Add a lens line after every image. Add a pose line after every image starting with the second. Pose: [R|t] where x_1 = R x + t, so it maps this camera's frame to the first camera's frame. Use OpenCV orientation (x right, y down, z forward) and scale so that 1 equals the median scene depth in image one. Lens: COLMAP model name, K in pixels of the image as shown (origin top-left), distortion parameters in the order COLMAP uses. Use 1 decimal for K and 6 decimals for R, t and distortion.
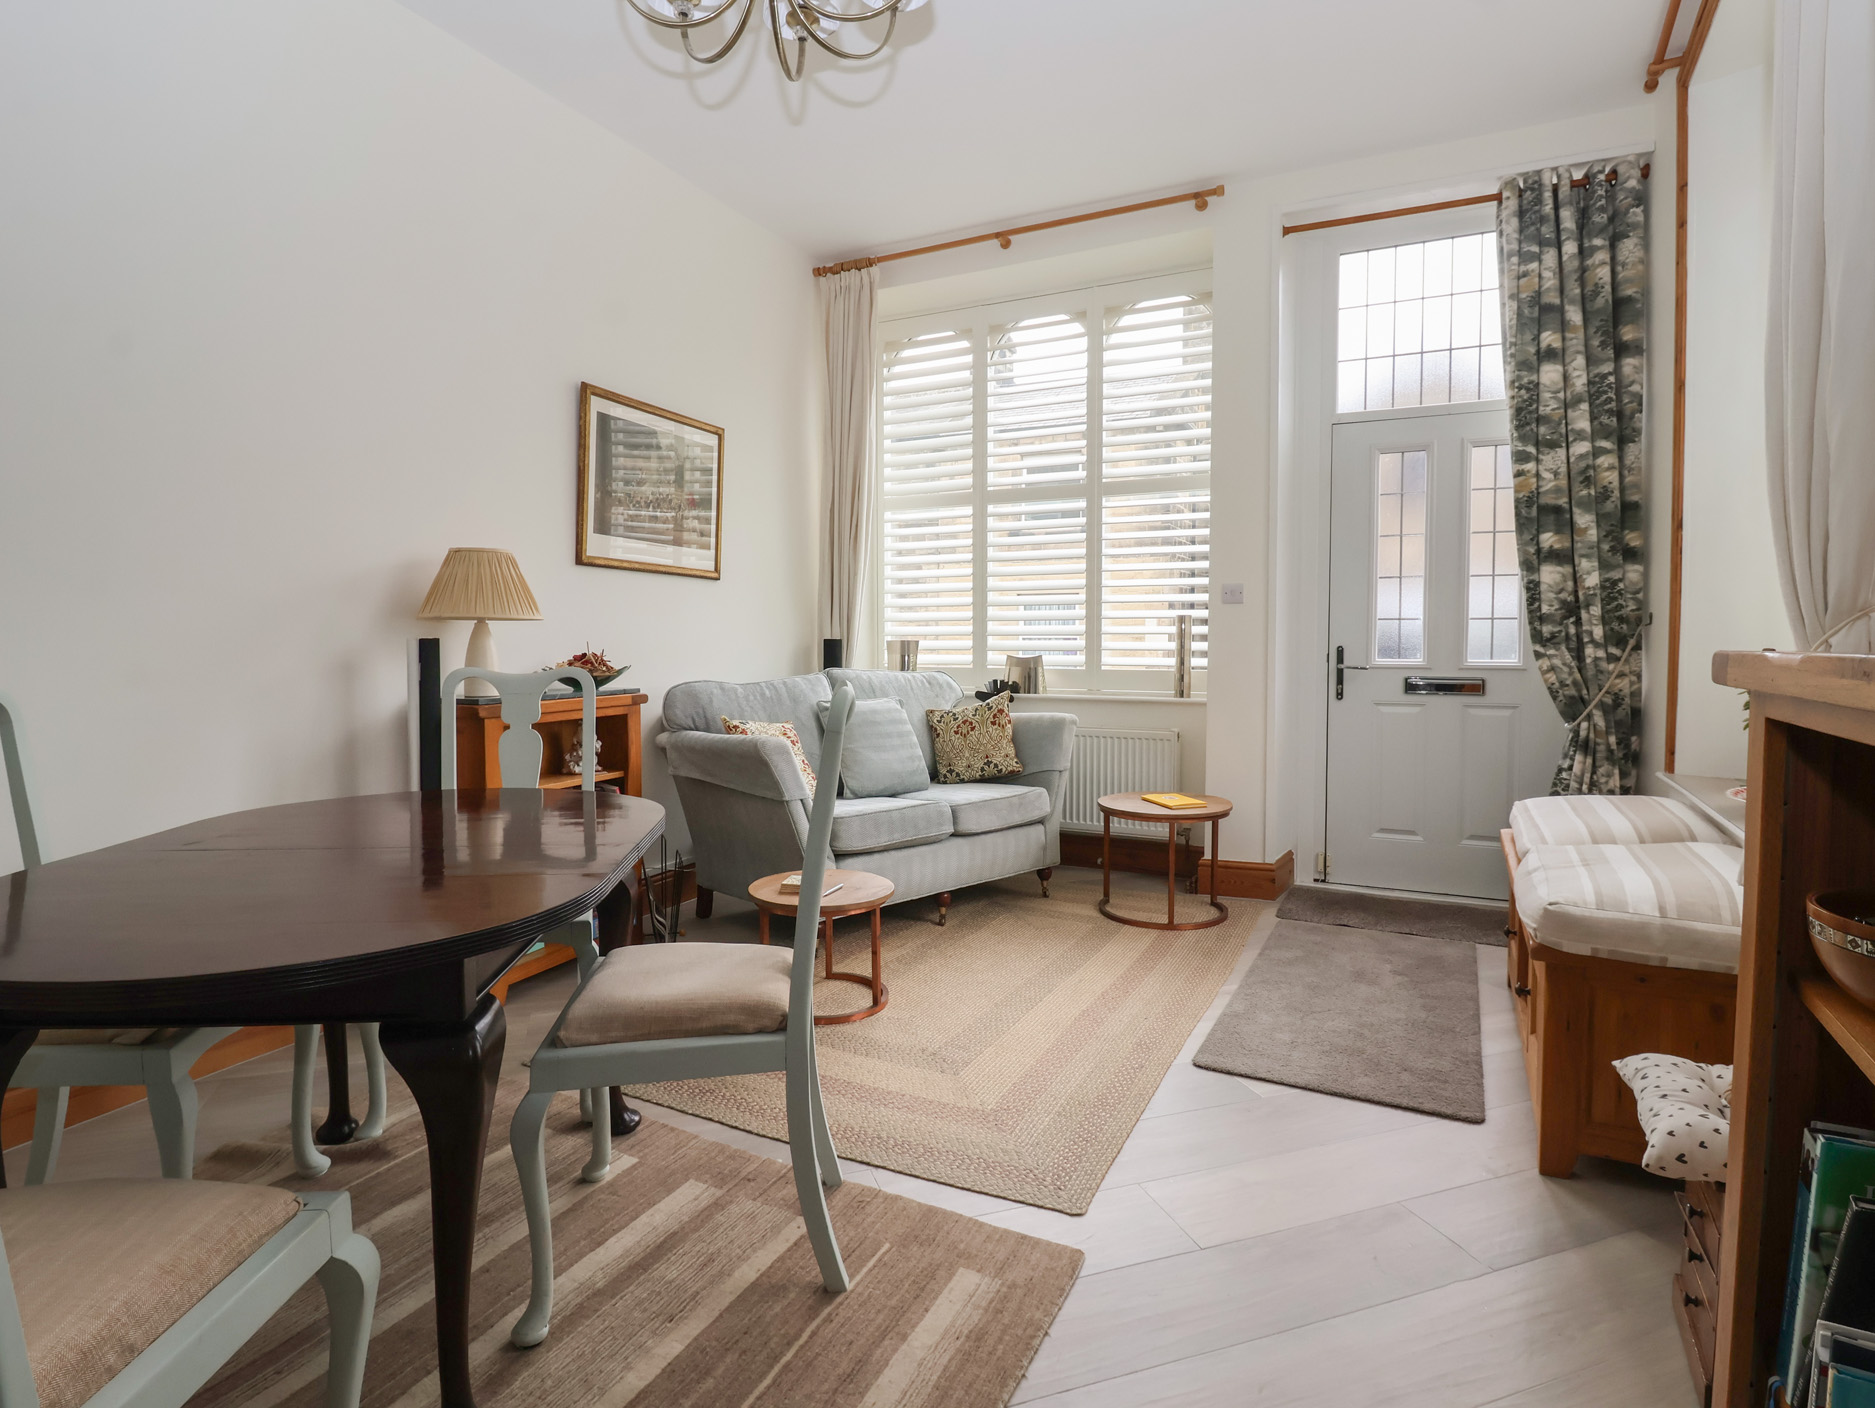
lens RADIAL K [[1028.4, 0, 863.0], [0, 1028.4, 679.3], [0, 0, 1]] dist [-0.013189, -0.006798]
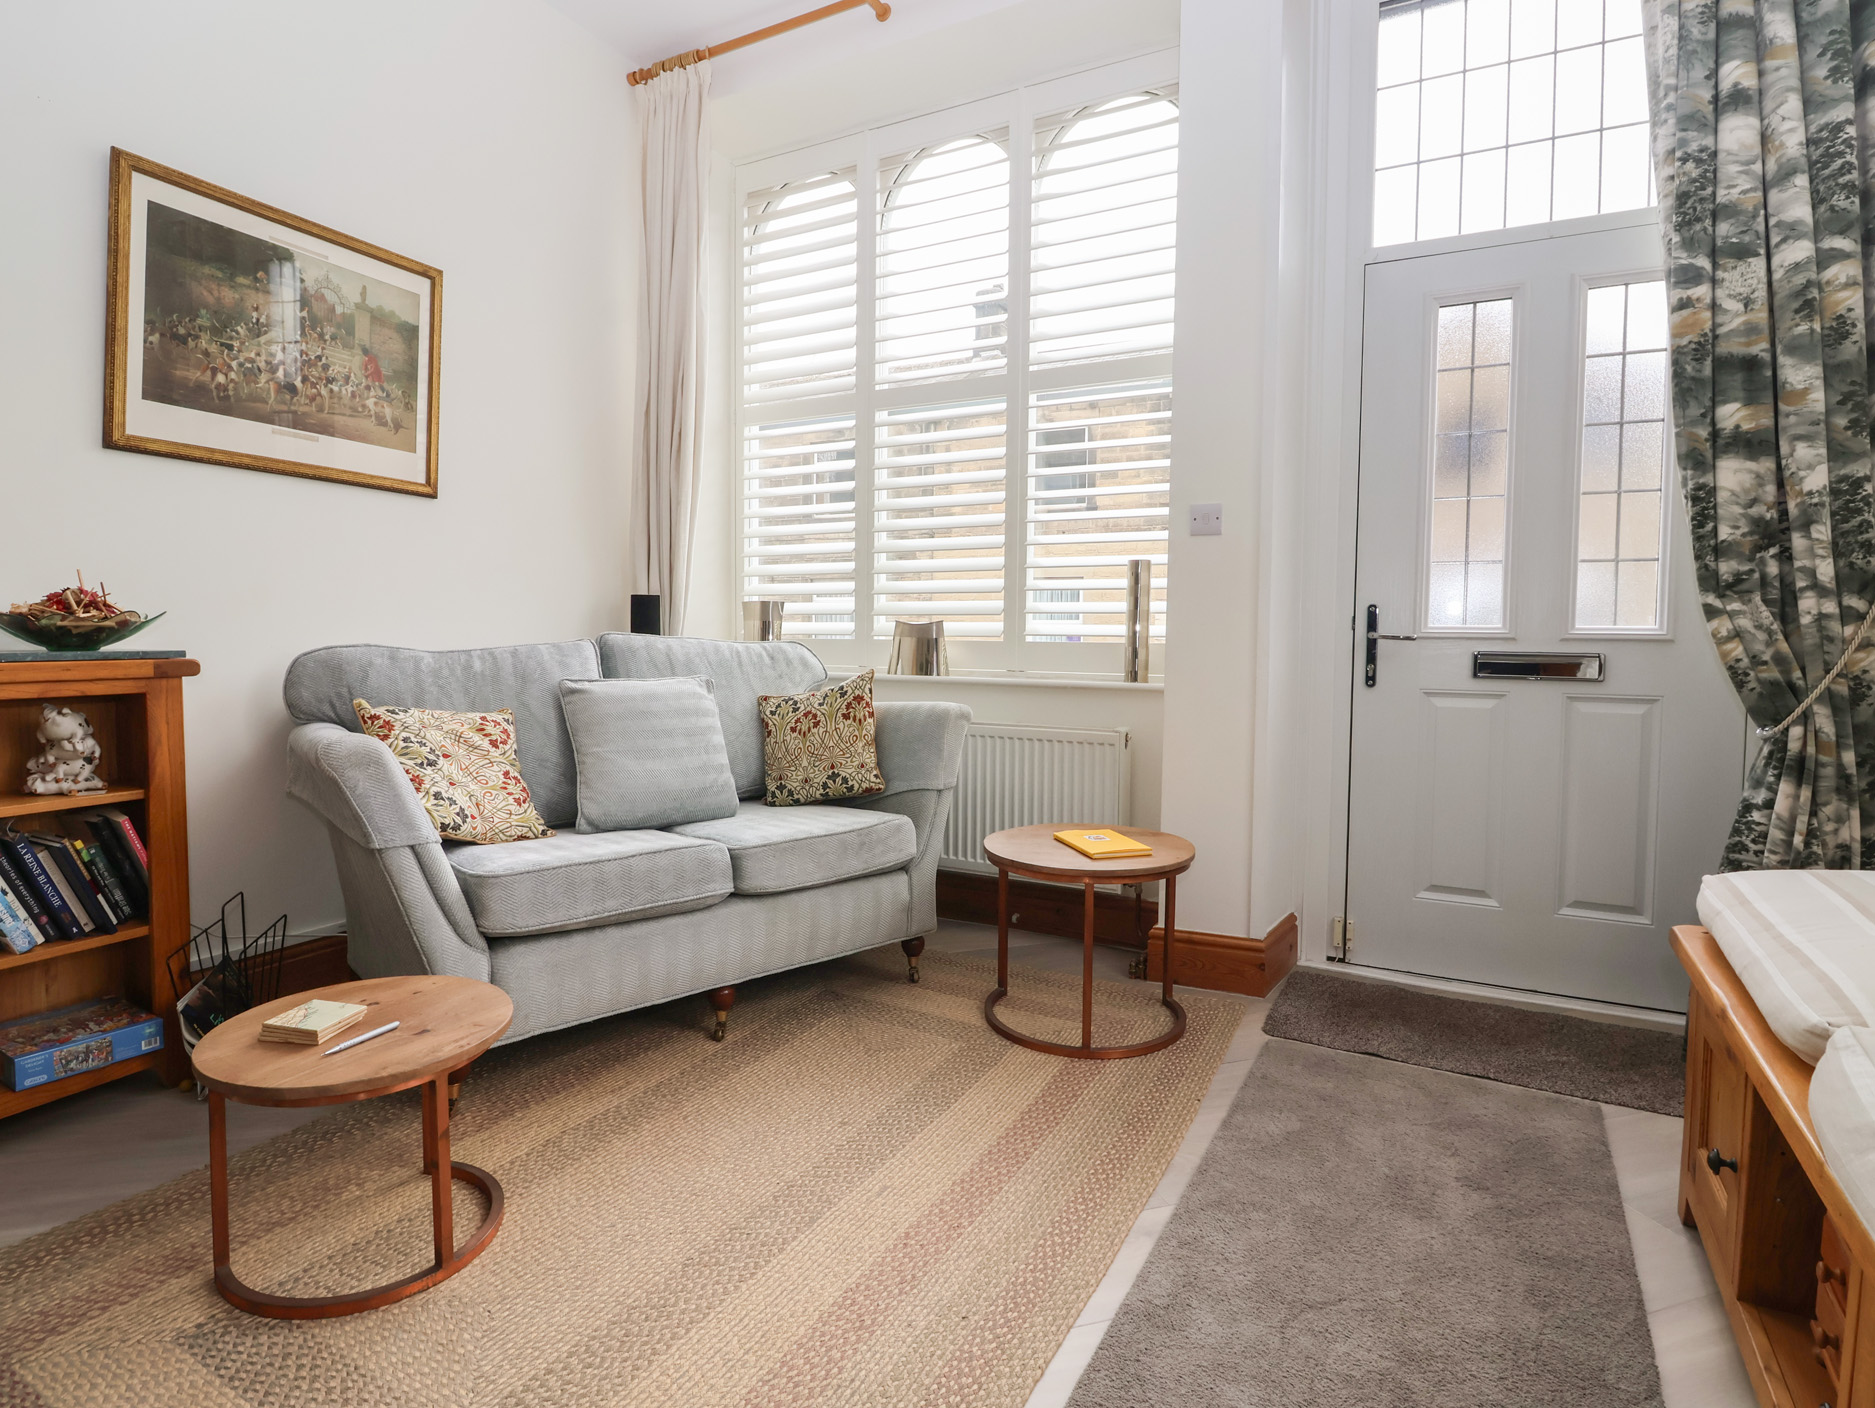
lens RADIAL K [[1028.4, 0, 863.0], [0, 1028.4, 679.3], [0, 0, 1]] dist [-0.013189, -0.006798]
pose [[0.999674, 0.010767, -0.023155, 0.182705], [-0.010591, 0.999914, 0.007712, 0.015799], [0.023236, -0.007464, 0.999702, 0.396207]]
